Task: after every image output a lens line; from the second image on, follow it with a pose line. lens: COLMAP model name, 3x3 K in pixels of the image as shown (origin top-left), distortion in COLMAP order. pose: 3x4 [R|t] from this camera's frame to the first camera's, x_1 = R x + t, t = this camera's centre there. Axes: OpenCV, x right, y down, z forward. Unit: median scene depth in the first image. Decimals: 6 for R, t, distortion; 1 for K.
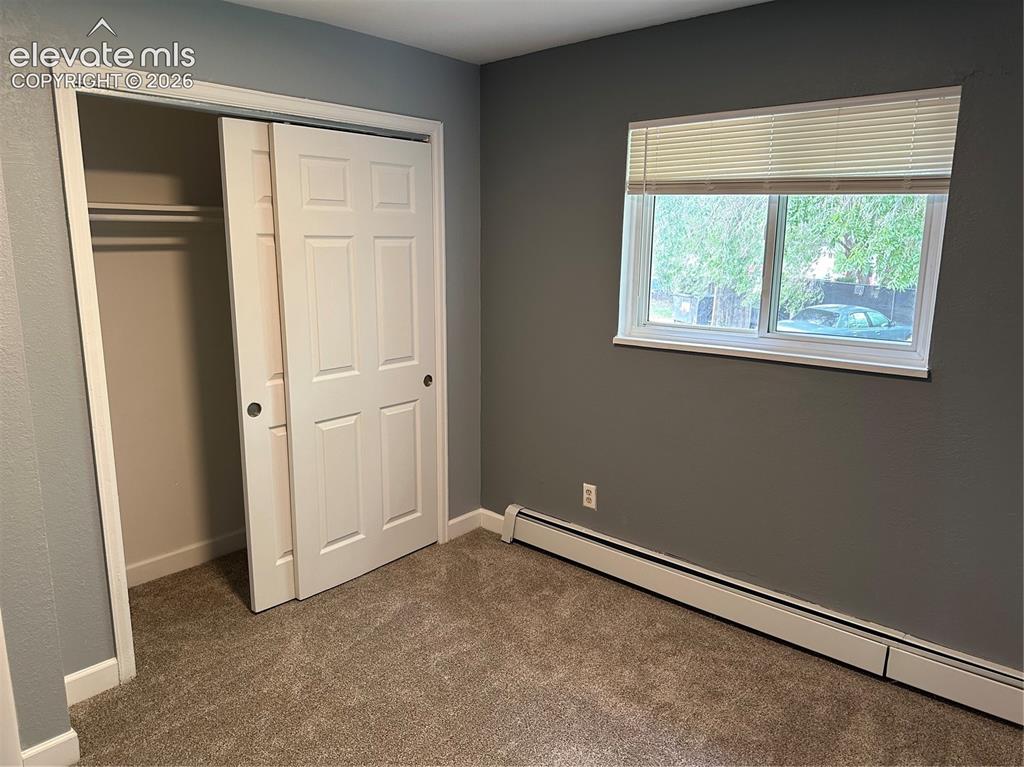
lens RADIAL K [[724.0, 0, 512.0], [0, 724.0, 383.5], [0, 0, 1]] dist [0.110162, -0.180035]
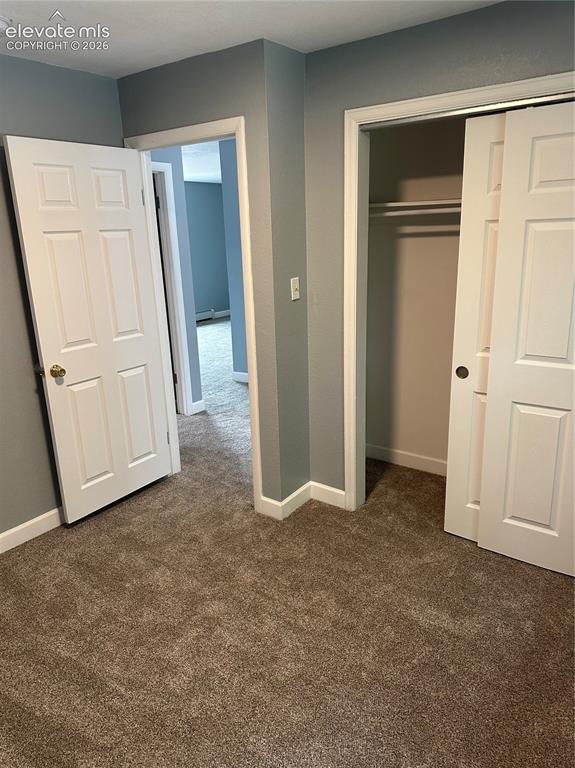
lens RADIAL K [[543.0, 0, 280.6], [0, 543.0, 387.6], [0, 0, 1]] dist [0.110162, -0.180035]
pose [[0.069741, 0.268182, -0.960841, 0.491329], [-0.170408, 0.952231, 0.253410, -0.116559], [0.982903, 0.146061, 0.112110, 0.612897]]
